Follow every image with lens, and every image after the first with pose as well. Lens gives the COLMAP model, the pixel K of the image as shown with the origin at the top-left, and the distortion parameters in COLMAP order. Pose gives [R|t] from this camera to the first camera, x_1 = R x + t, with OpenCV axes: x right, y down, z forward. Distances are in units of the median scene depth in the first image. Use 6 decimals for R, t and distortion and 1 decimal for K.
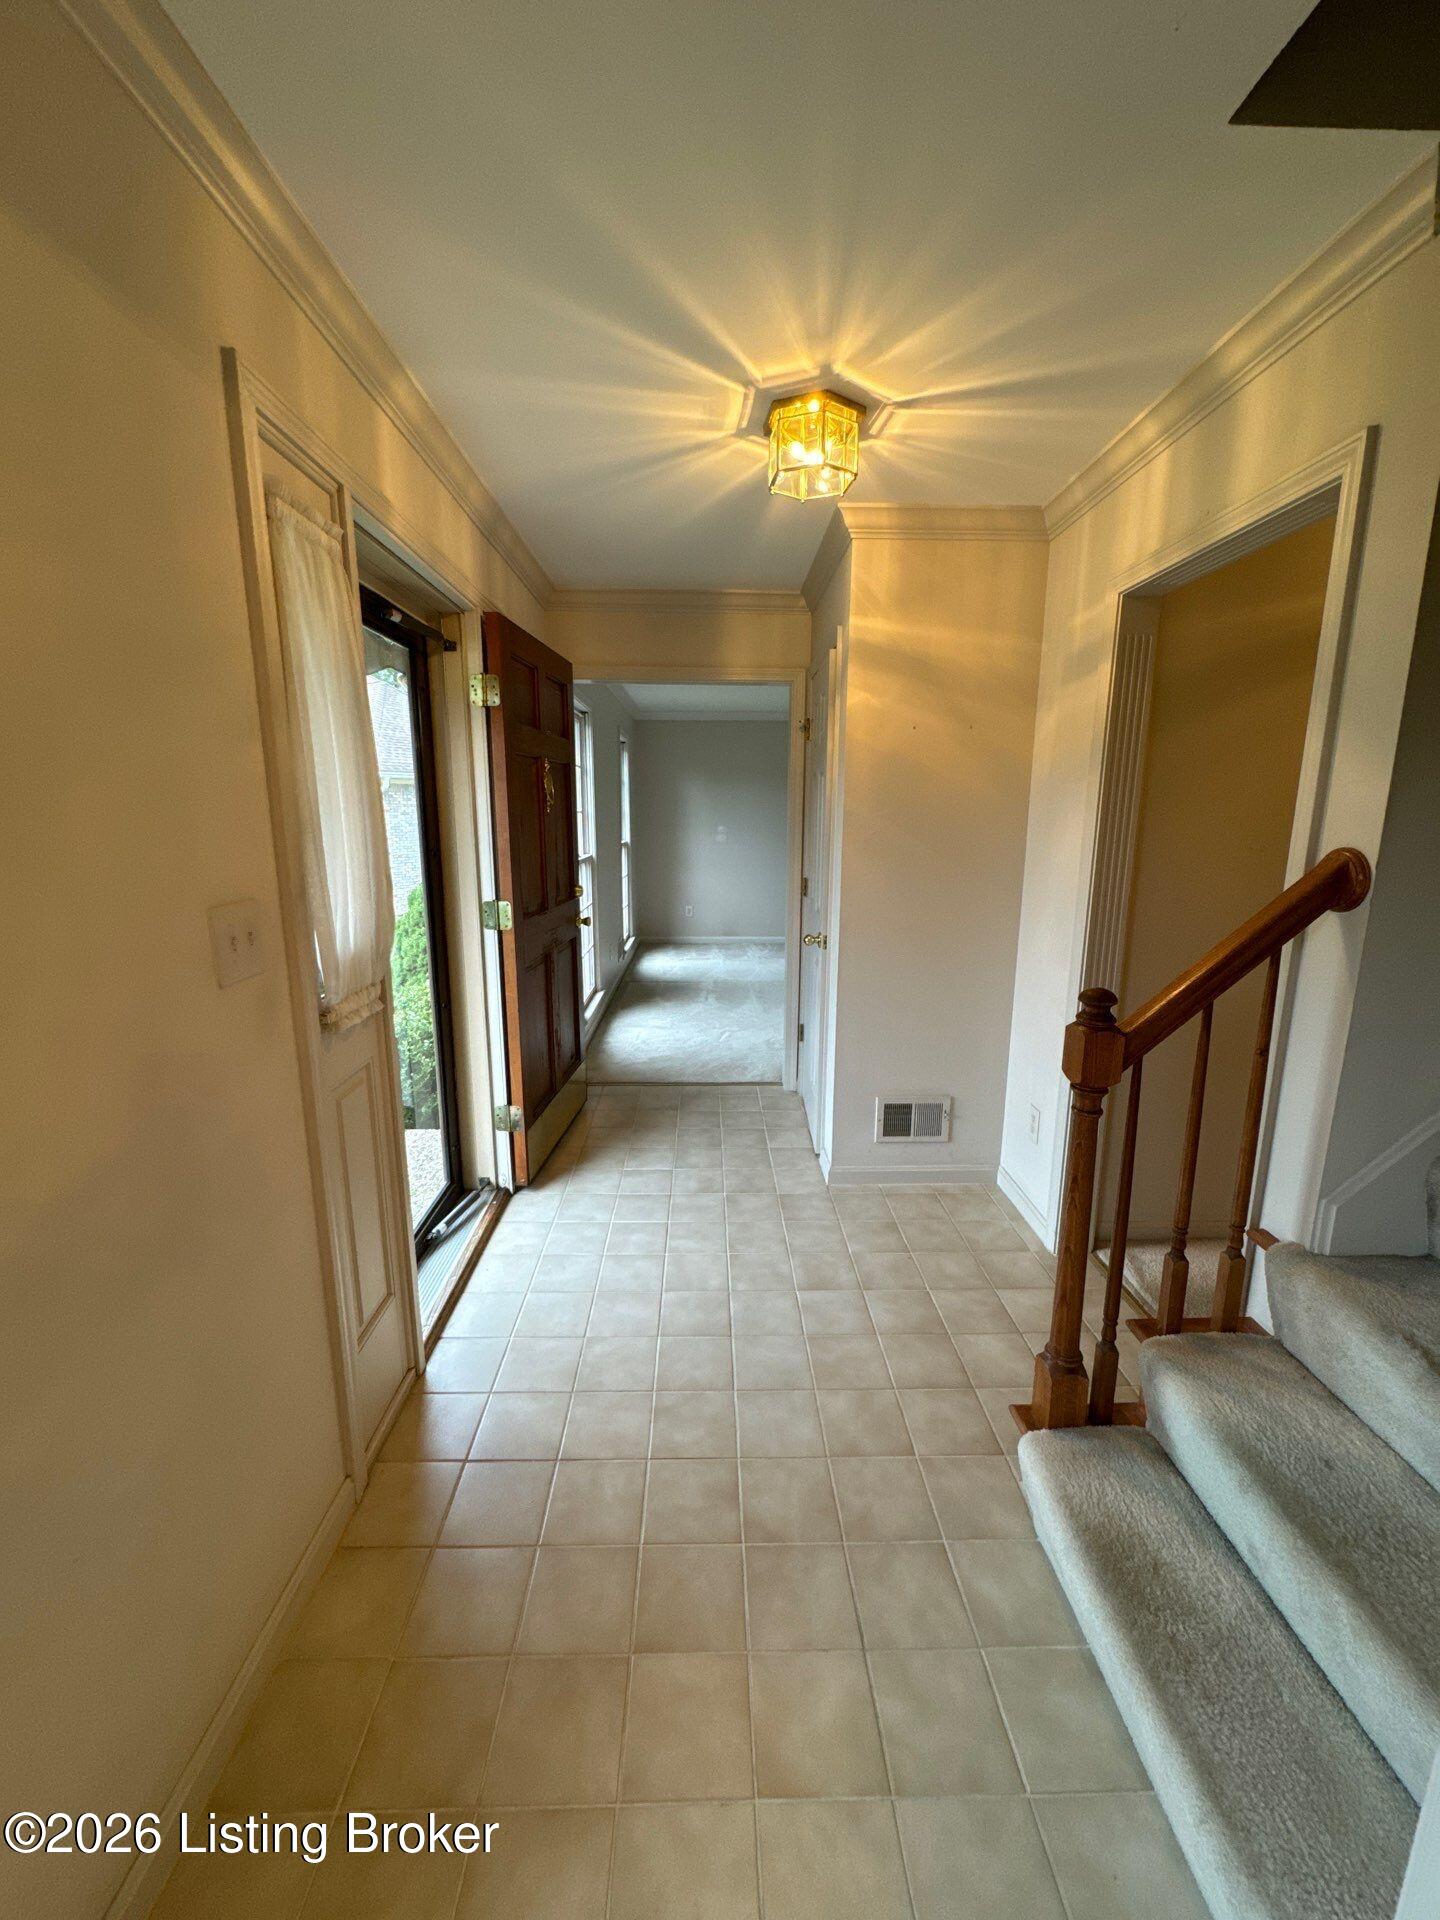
lens RADIAL K [[766.4, 0, 718.4], [0, 766.4, 965.5], [0, 0, 1]] dist [-0.001020, 0.000481]
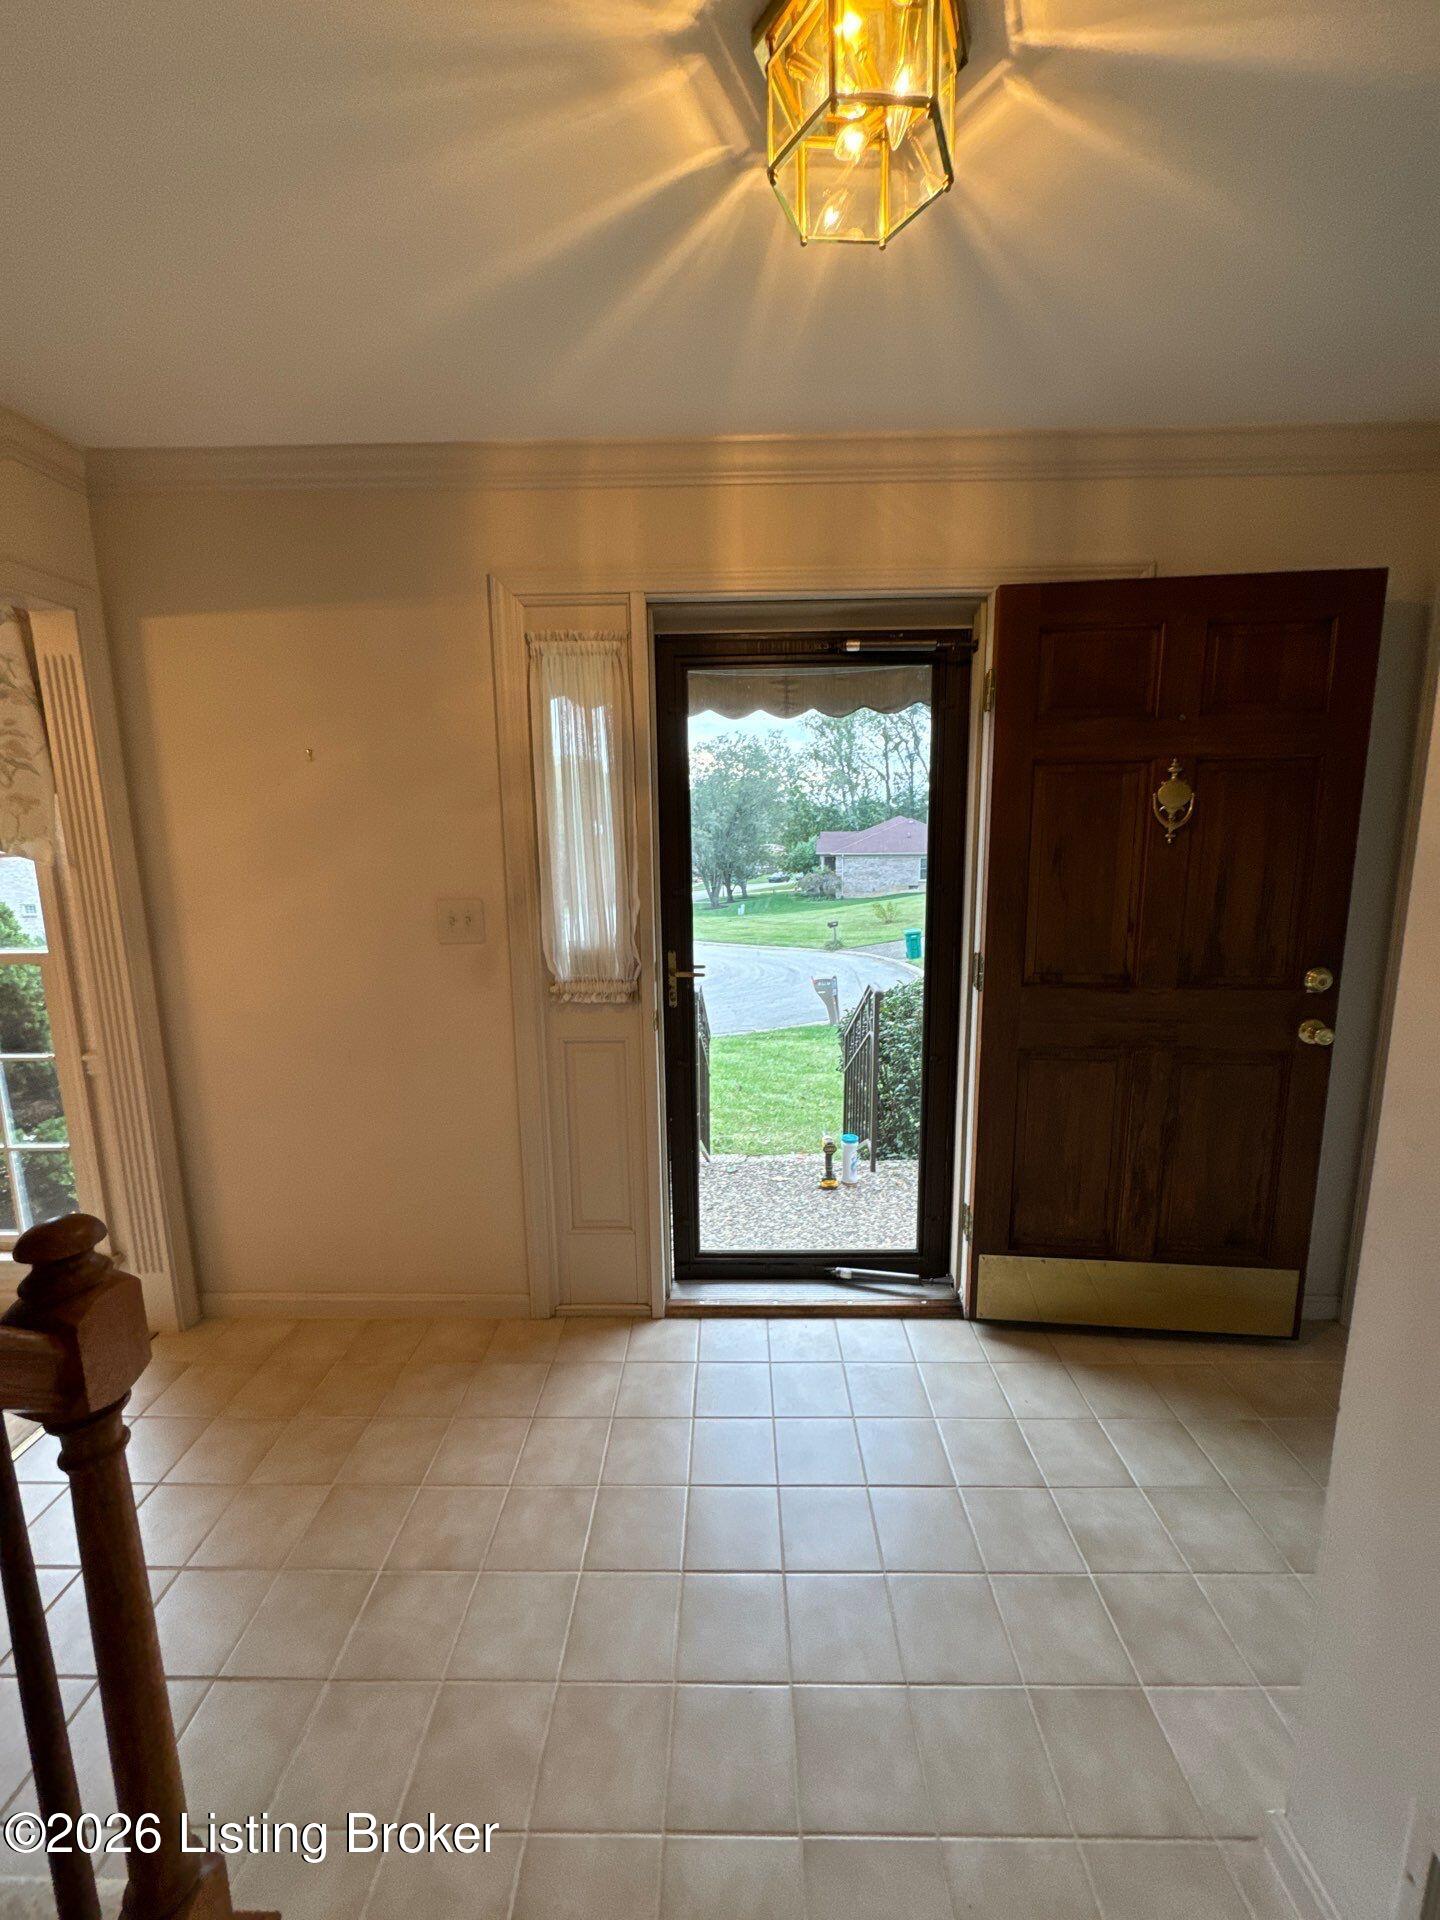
lens RADIAL K [[766.4, 0, 722.0], [0, 766.4, 963.8], [0, 0, 1]] dist [-0.001020, 0.000481]
pose [[-0.037201, 0.166617, -0.985320, 0.680223], [-0.184926, 0.967824, 0.170640, -0.216165], [0.982048, 0.188560, -0.005193, 1.003950]]
